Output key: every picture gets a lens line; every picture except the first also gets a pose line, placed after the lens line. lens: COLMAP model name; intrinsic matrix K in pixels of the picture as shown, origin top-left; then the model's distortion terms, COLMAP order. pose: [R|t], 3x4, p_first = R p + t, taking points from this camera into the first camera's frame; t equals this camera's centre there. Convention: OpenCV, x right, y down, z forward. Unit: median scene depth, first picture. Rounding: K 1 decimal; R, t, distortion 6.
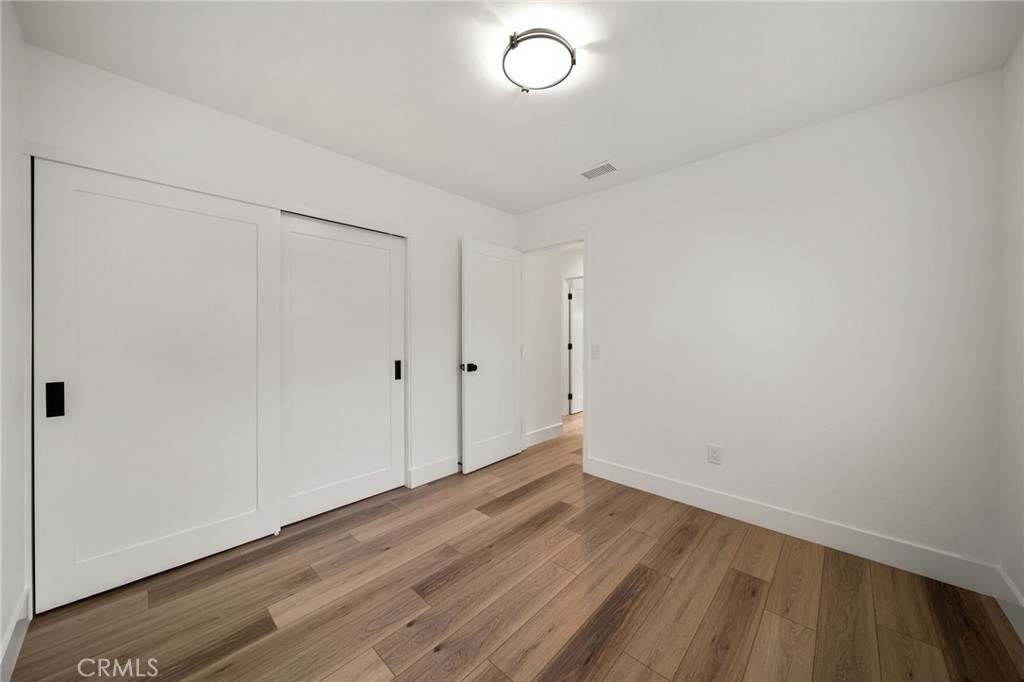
lens RADIAL K [[359.3, 0, 513.9], [0, 359.3, 336.9], [0, 0, 1]] dist [-0.002519, -0.000505]
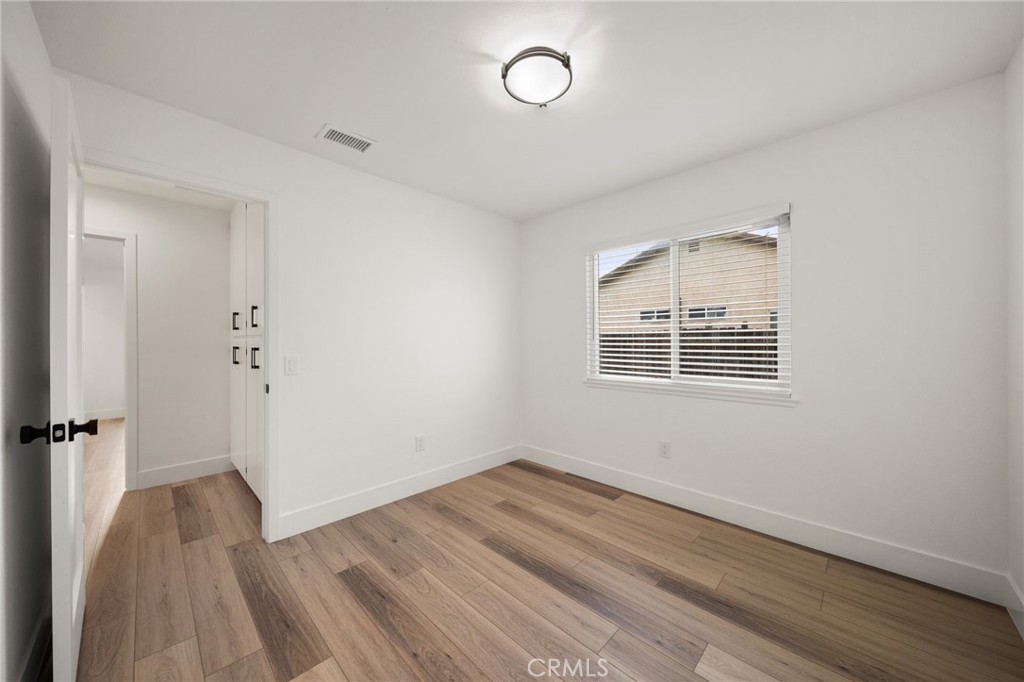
lens RADIAL K [[359.3, 0, 512.9], [0, 359.3, 341.8], [0, 0, 1]] dist [-0.002519, -0.000505]
pose [[0.027786, -0.005503, 0.999599, -0.743375], [0.008322, 0.999951, 0.005274, -0.010350], [-0.999579, 0.008172, 0.027830, 0.804429]]
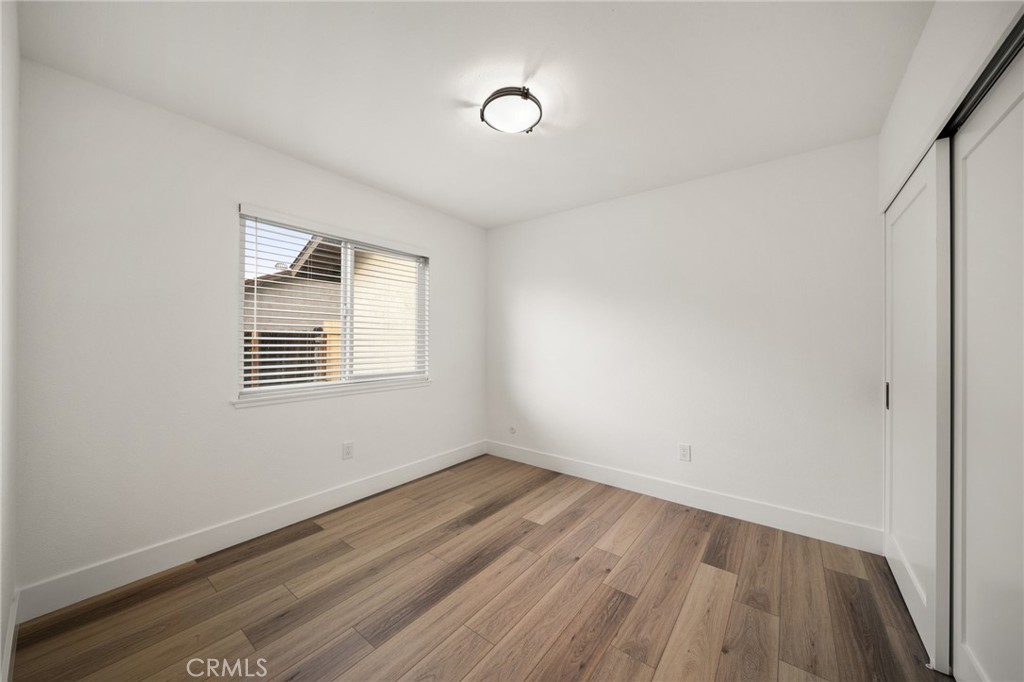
lens RADIAL K [[359.3, 0, 511.1], [0, 359.3, 340.0], [0, 0, 1]] dist [-0.002519, -0.000505]
pose [[-0.996239, -0.005796, -0.086453, 0.128080], [-0.006006, 0.999980, 0.002163, -0.014706], [0.086438, 0.002674, -0.996254, 1.667160]]
